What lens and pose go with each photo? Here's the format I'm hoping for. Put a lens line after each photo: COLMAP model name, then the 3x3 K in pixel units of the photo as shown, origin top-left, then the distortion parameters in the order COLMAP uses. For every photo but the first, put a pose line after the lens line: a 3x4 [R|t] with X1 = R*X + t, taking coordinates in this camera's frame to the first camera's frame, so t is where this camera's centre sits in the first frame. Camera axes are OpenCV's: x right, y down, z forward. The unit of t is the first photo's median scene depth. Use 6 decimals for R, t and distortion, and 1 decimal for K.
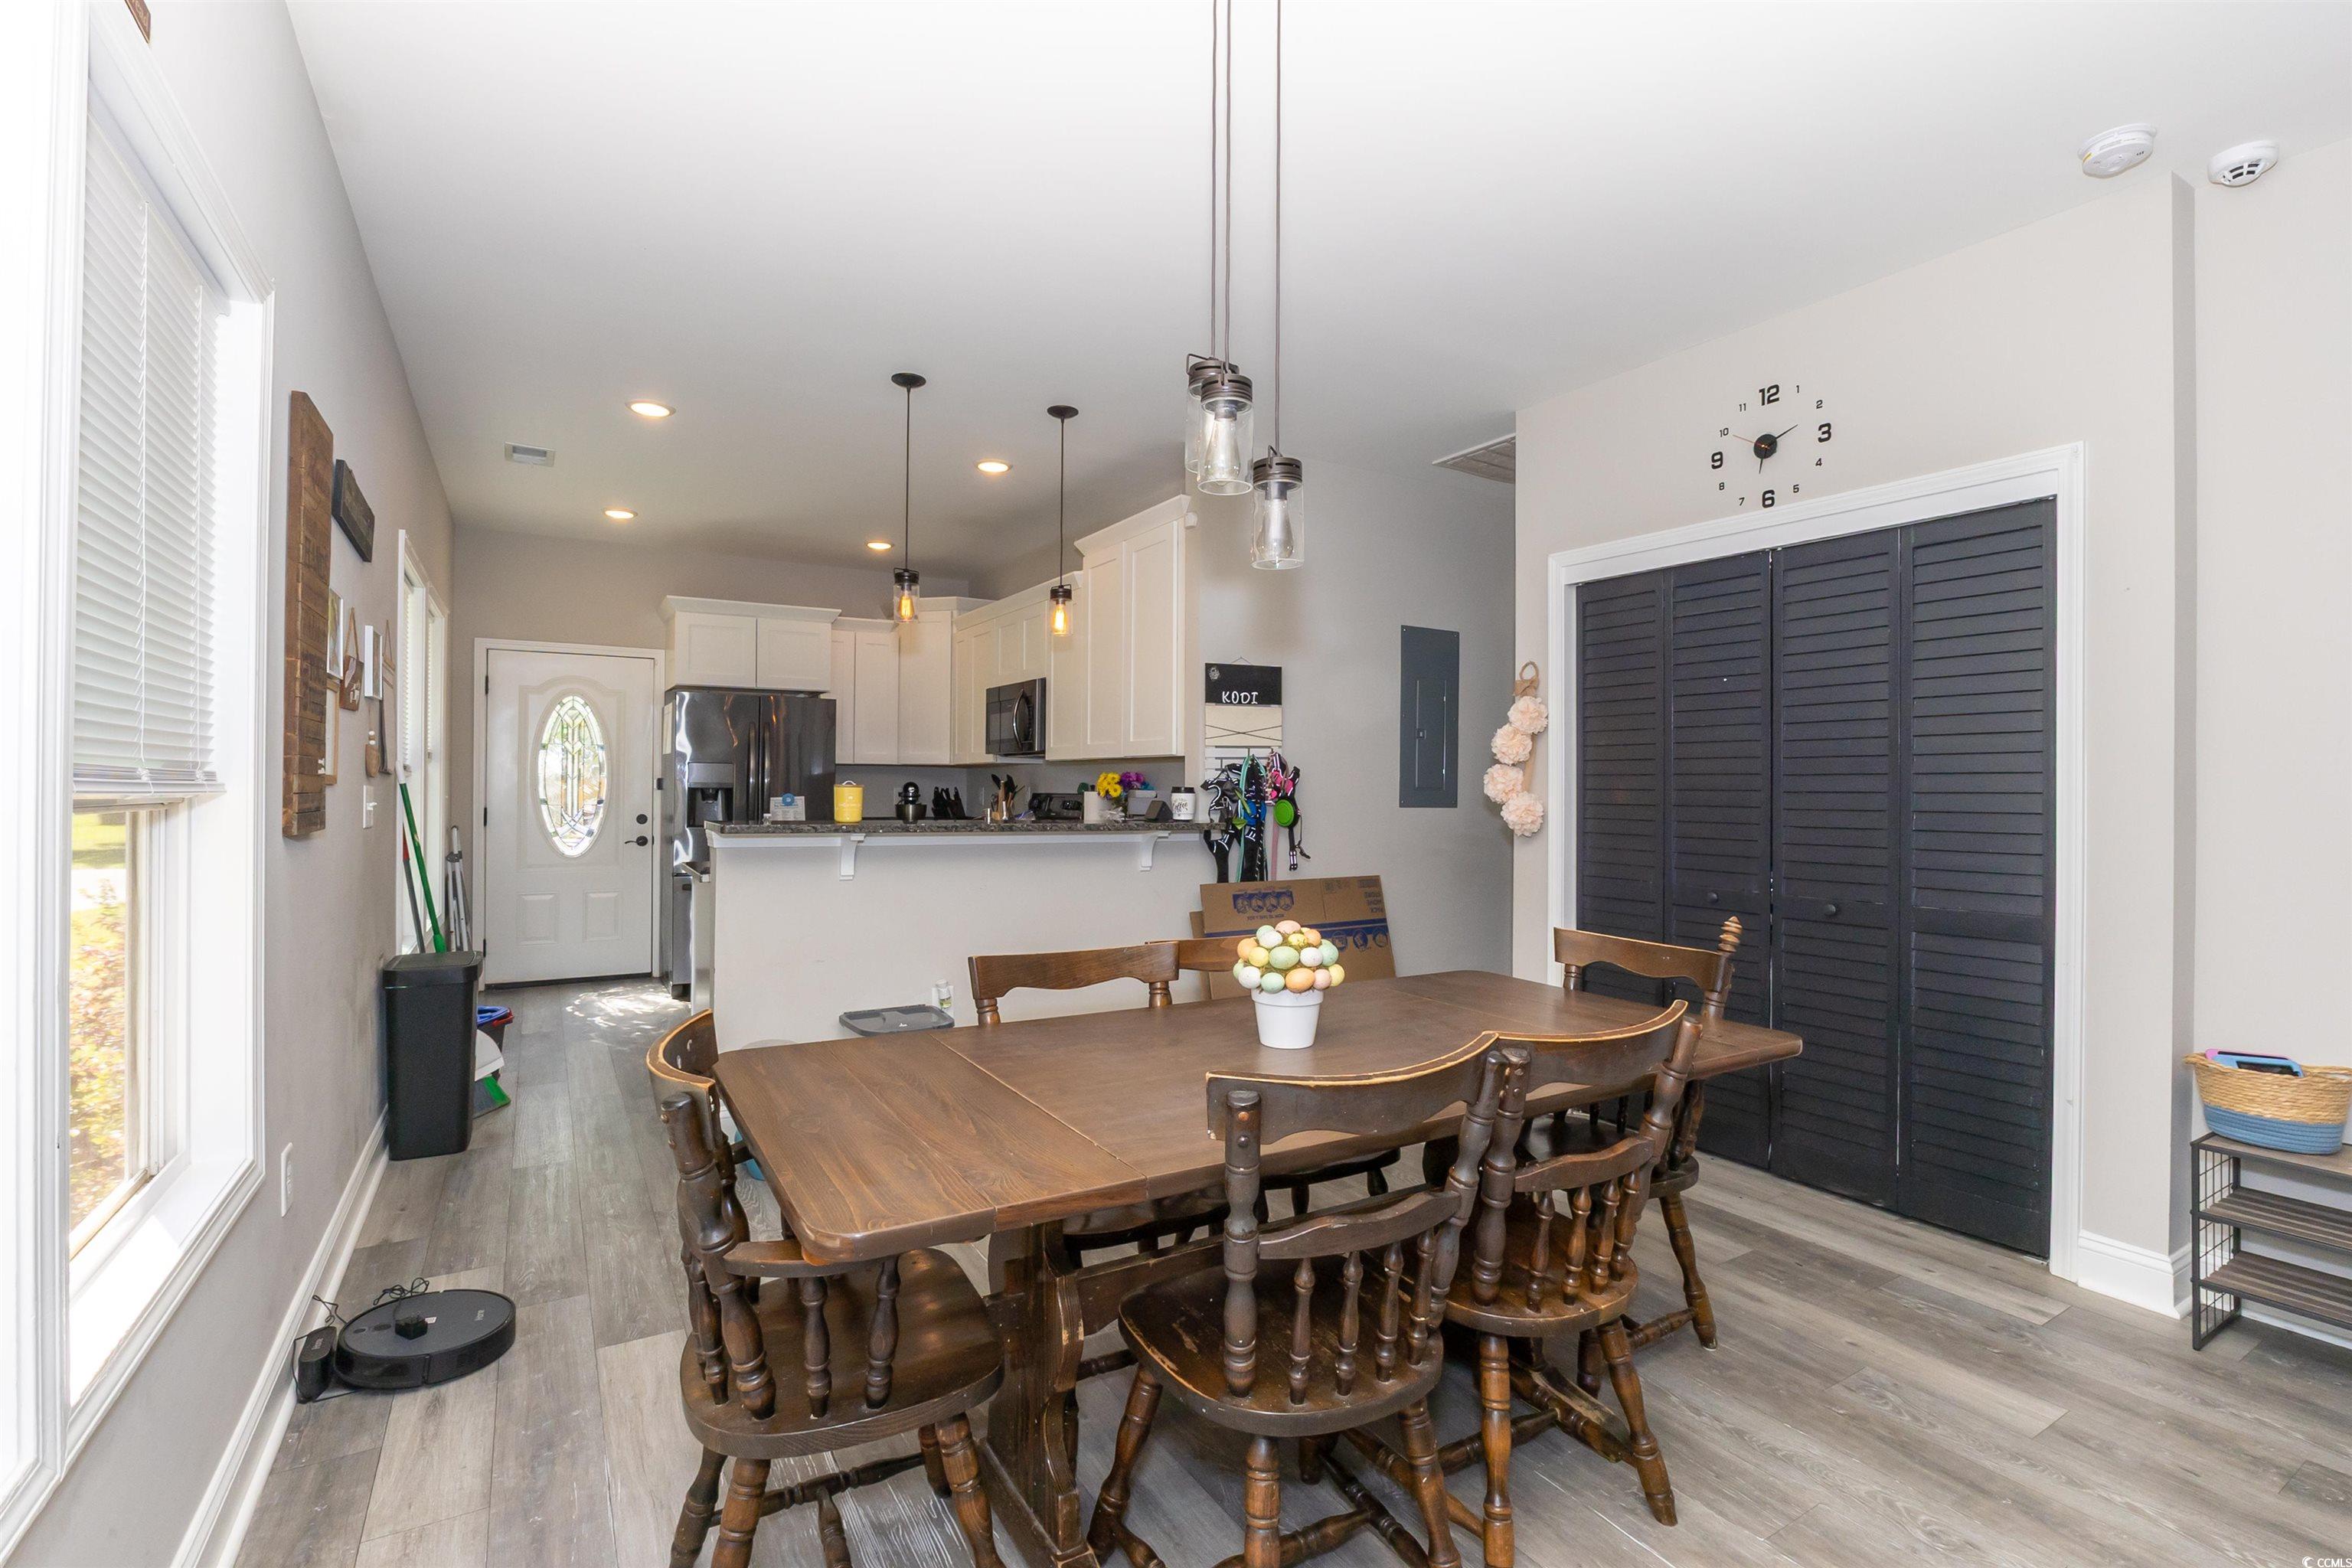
lens RADIAL K [[1072.5, 0, 1154.0], [0, 1072.5, 778.4], [0, 0, 1]] dist [-0.004845, -0.000716]
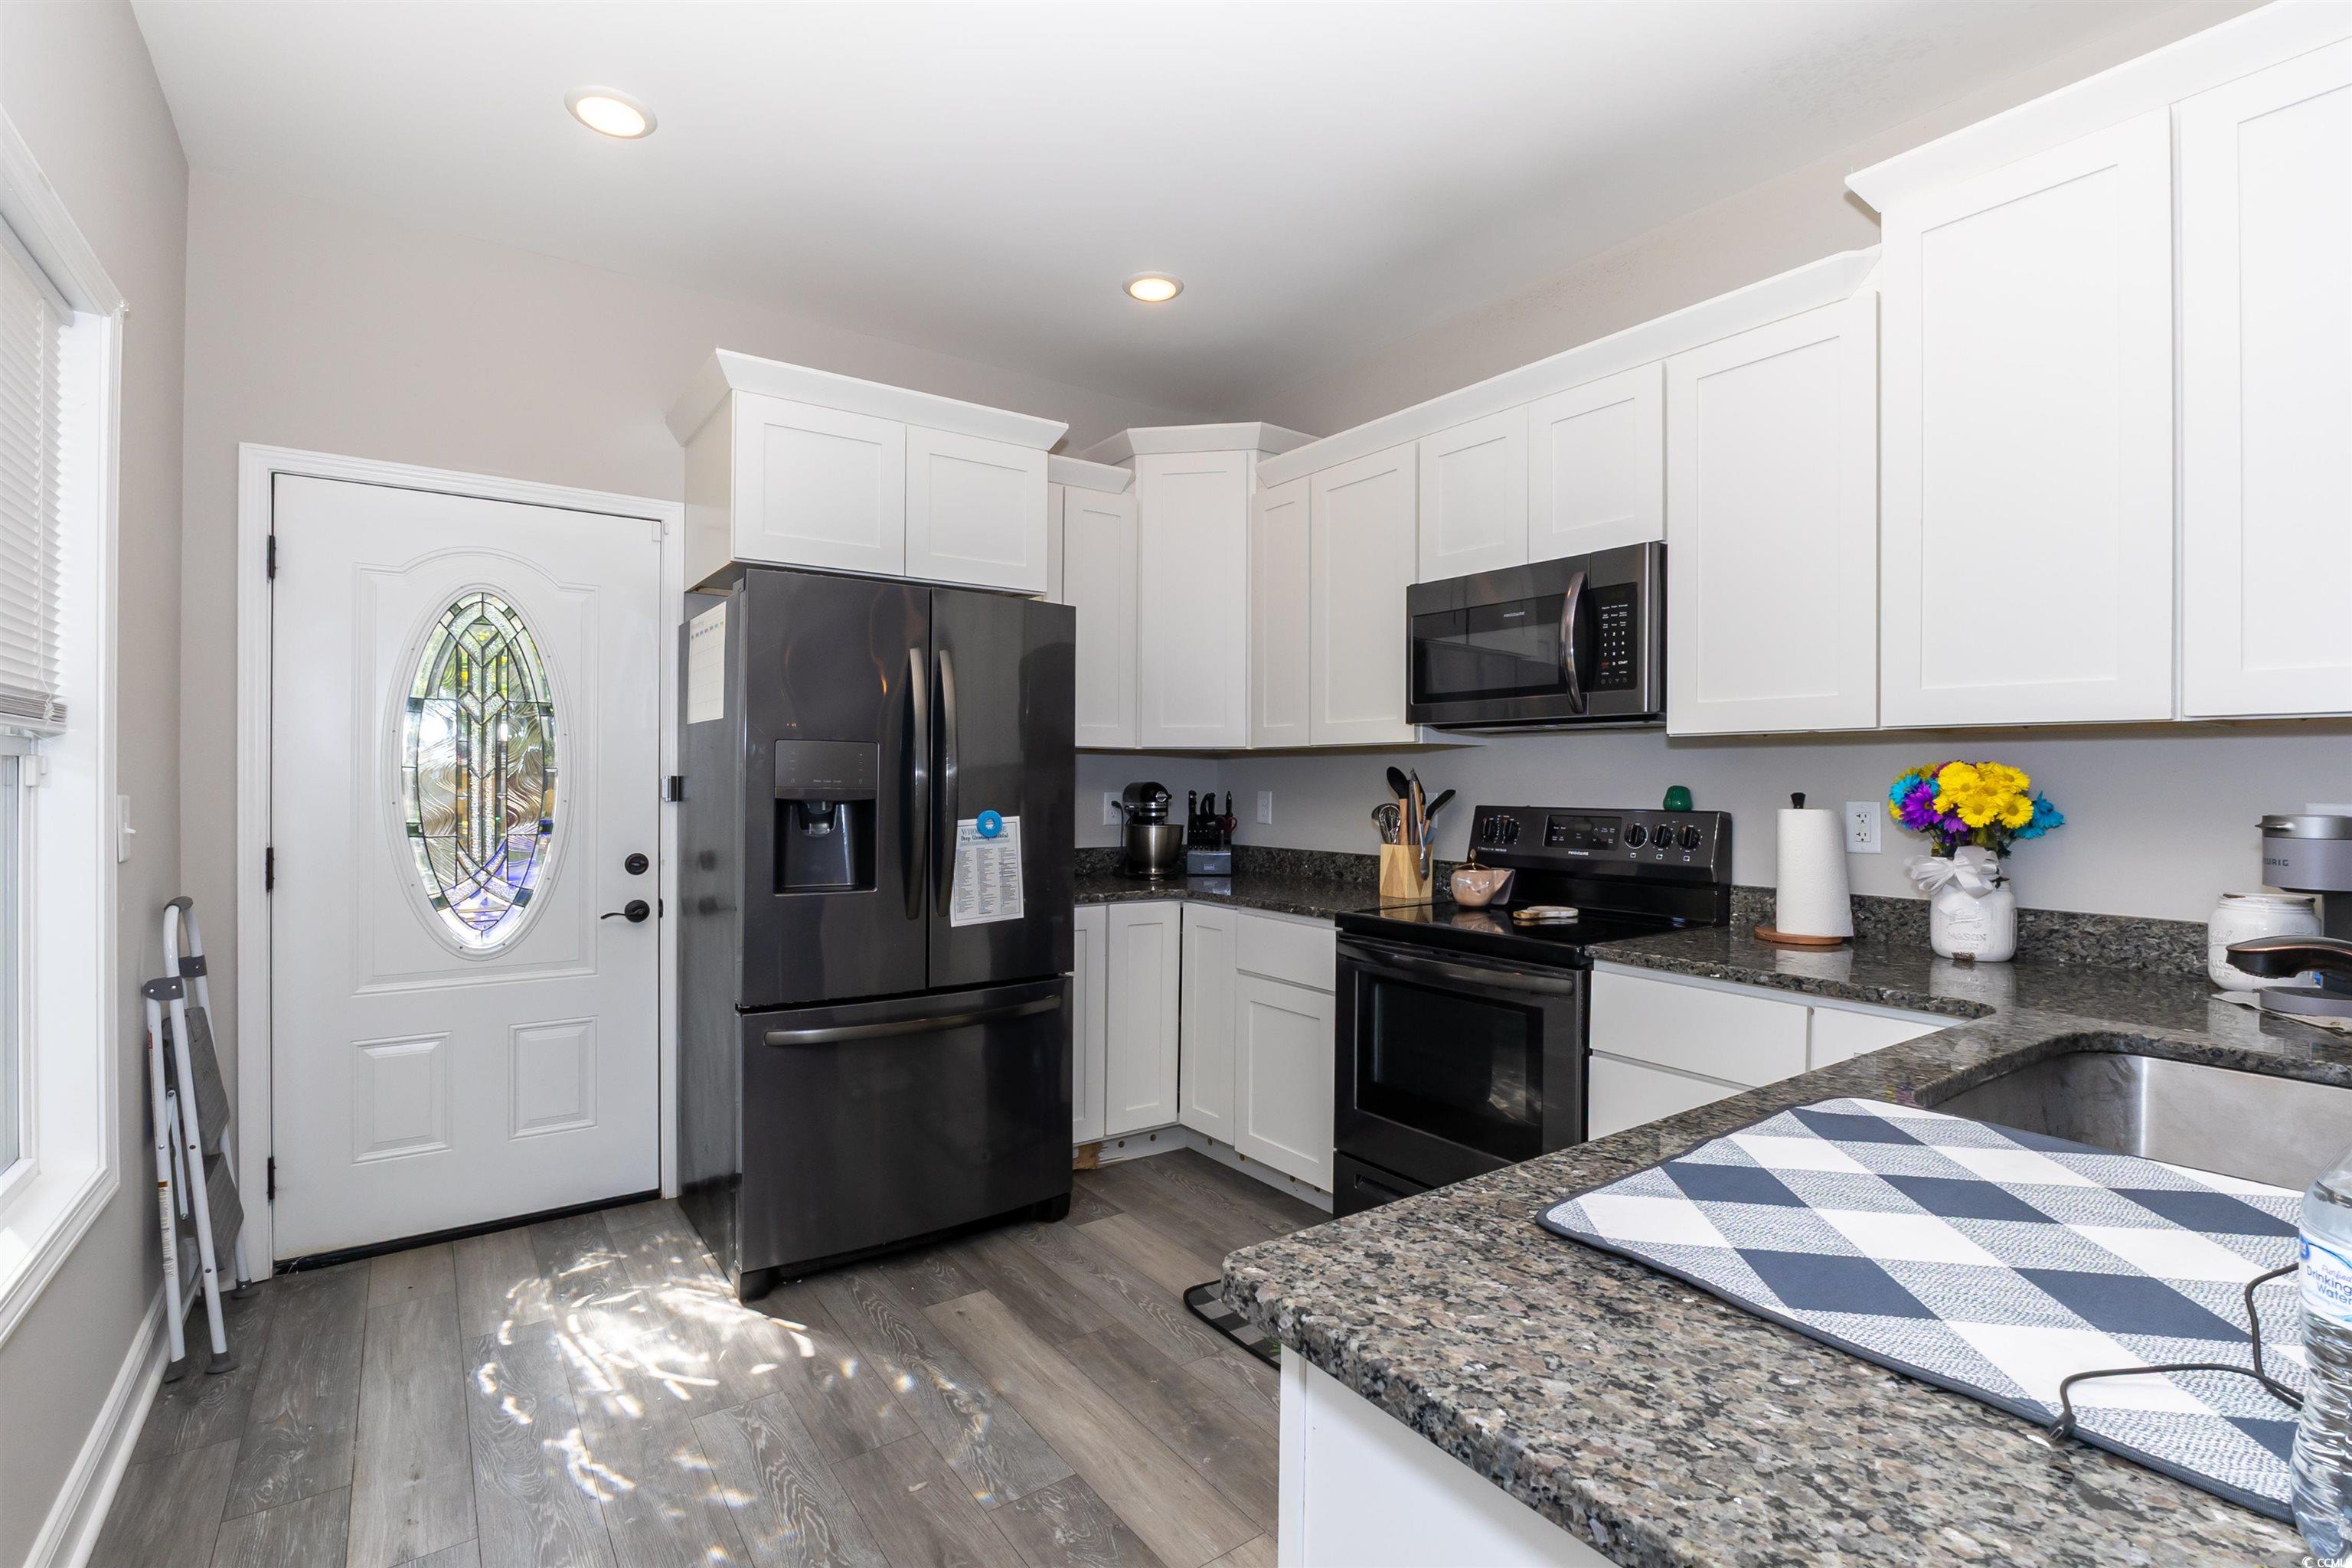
lens RADIAL K [[1072.5, 0, 1154.0], [0, 1072.5, 778.4], [0, 0, 1]] dist [-0.004845, -0.000716]
pose [[0.996222, -0.000747, 0.086842, -0.298686], [0.000301, 0.999987, 0.005146, -0.001690], [-0.086845, -0.005100, 0.996209, 0.524268]]
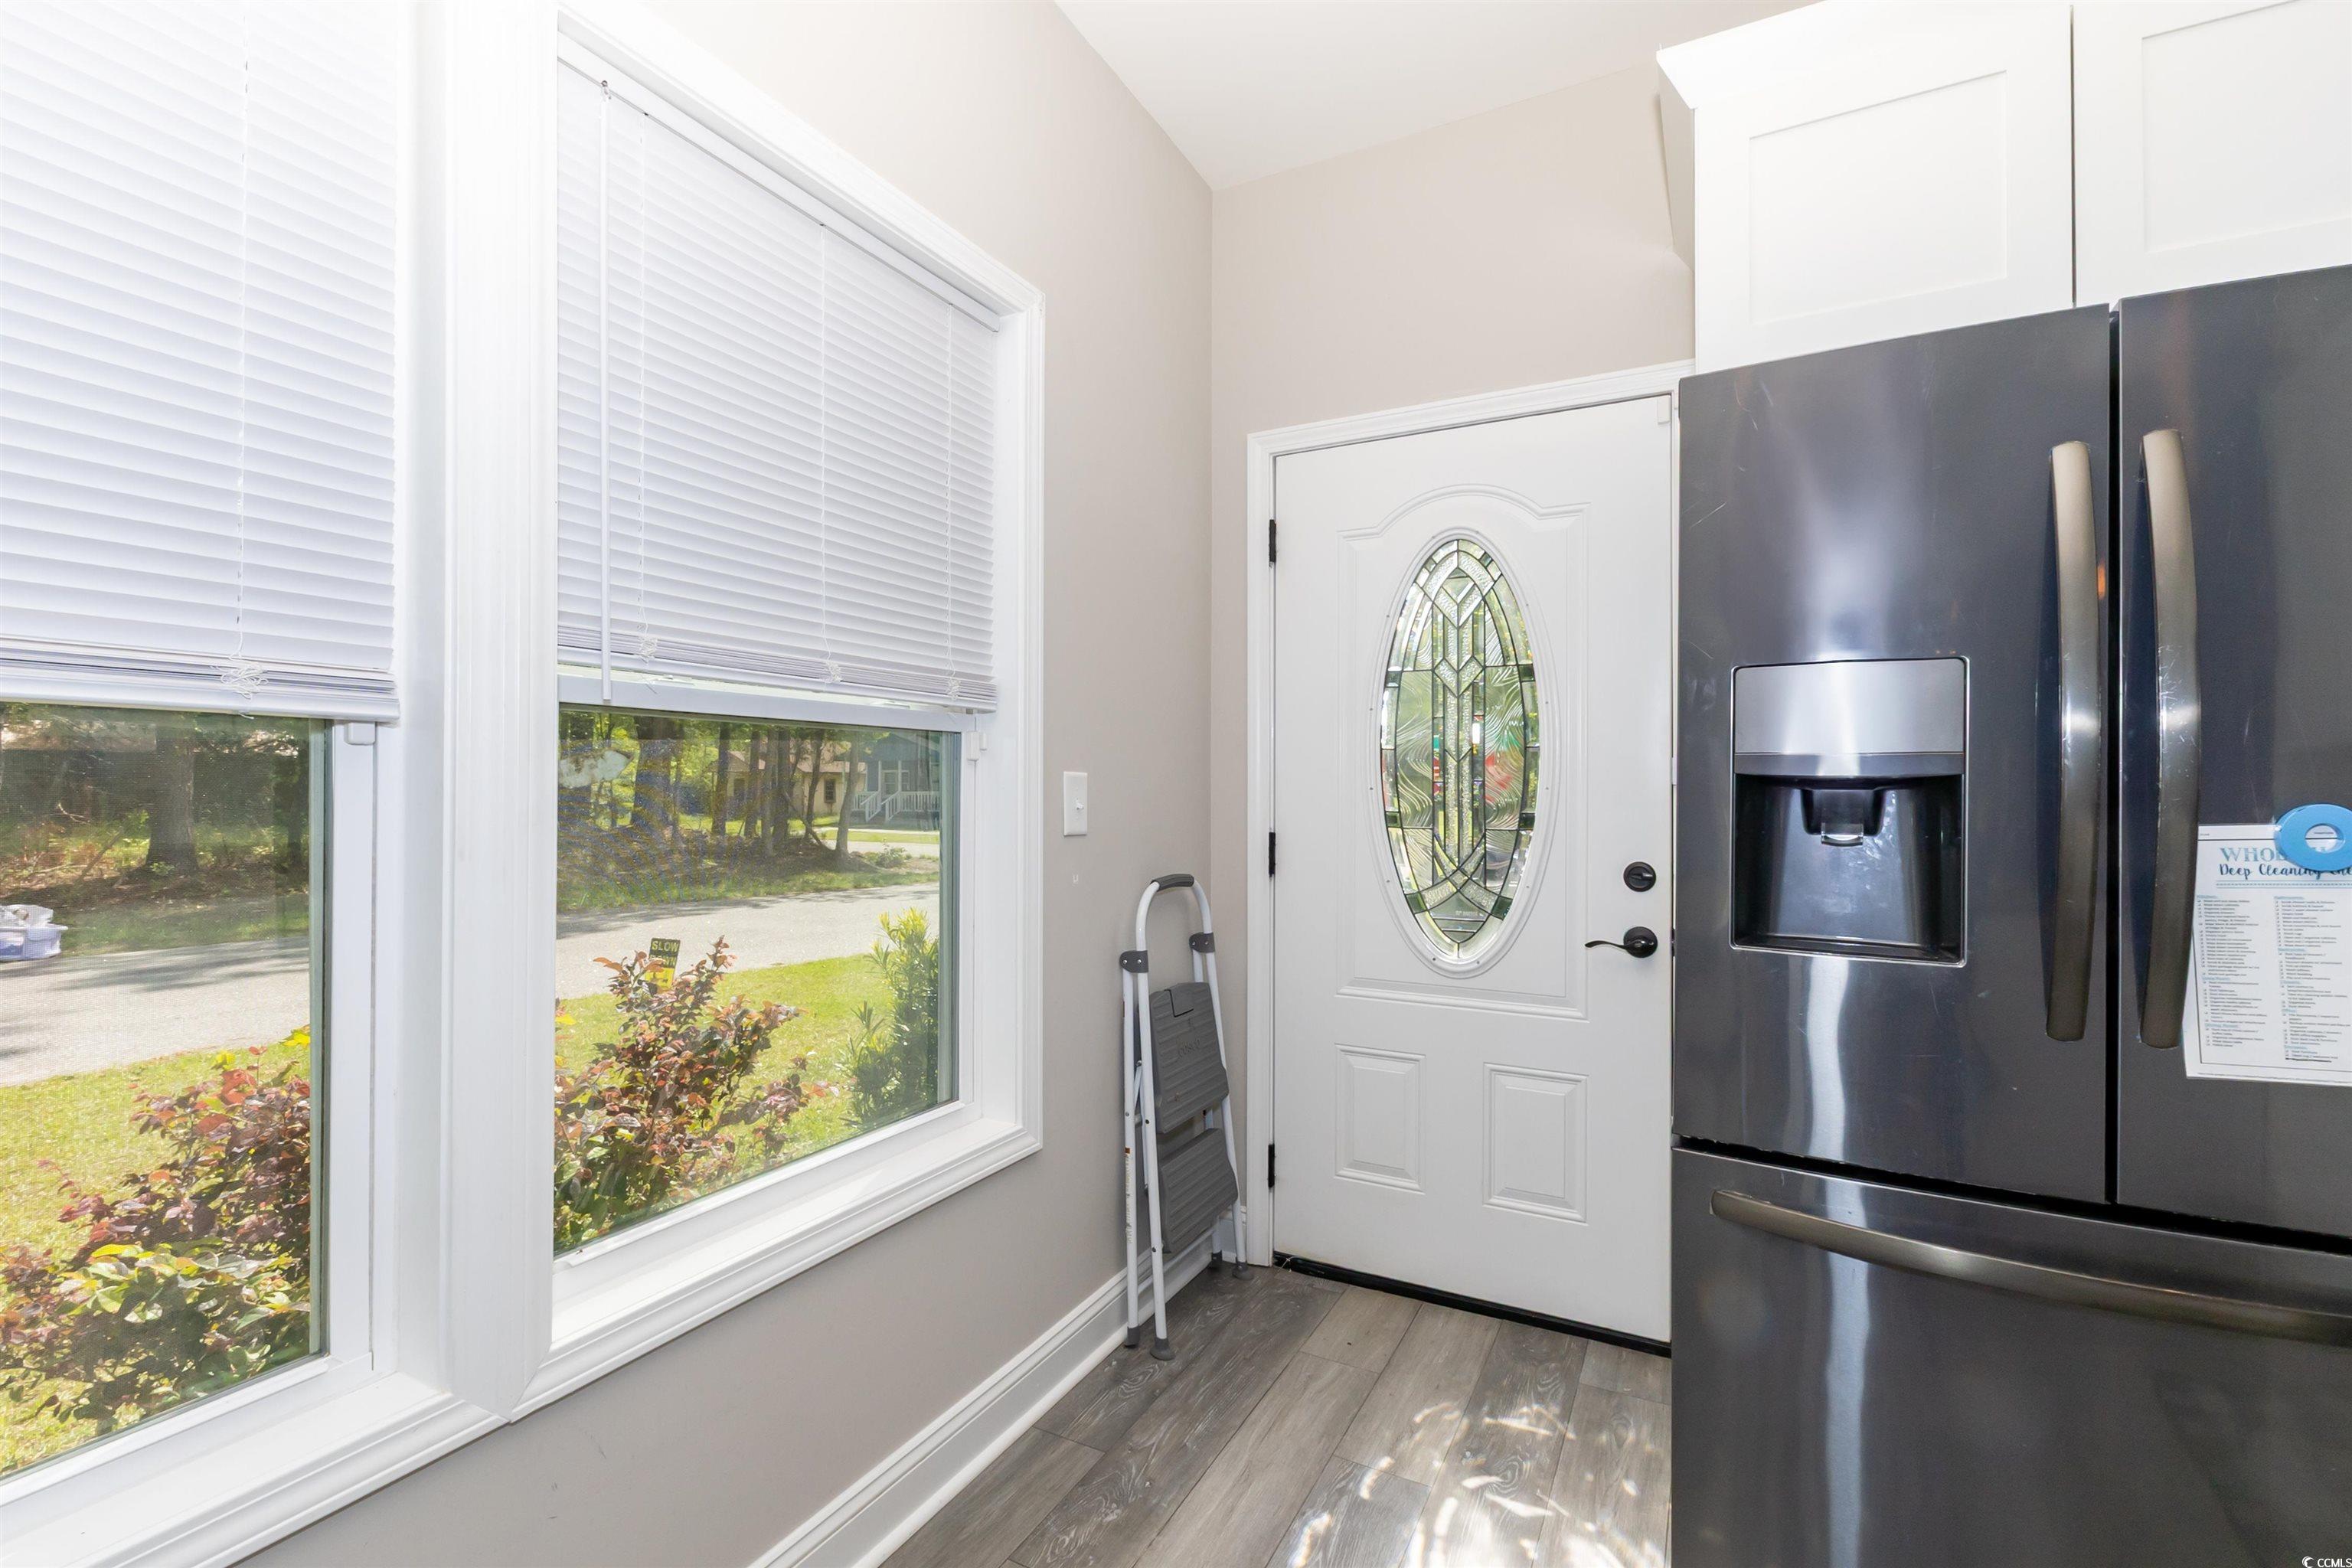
lens RADIAL K [[1051.6, 0, 1176.0], [0, 1051.6, 784.0], [0, 0, 1]] dist [0.018848, 0.000045]
pose [[0.542150, -0.007124, -0.840251, -0.282508], [0.004895, 0.999974, -0.005320, 0.009956], [0.840267, -0.001228, 0.542171, 0.708651]]
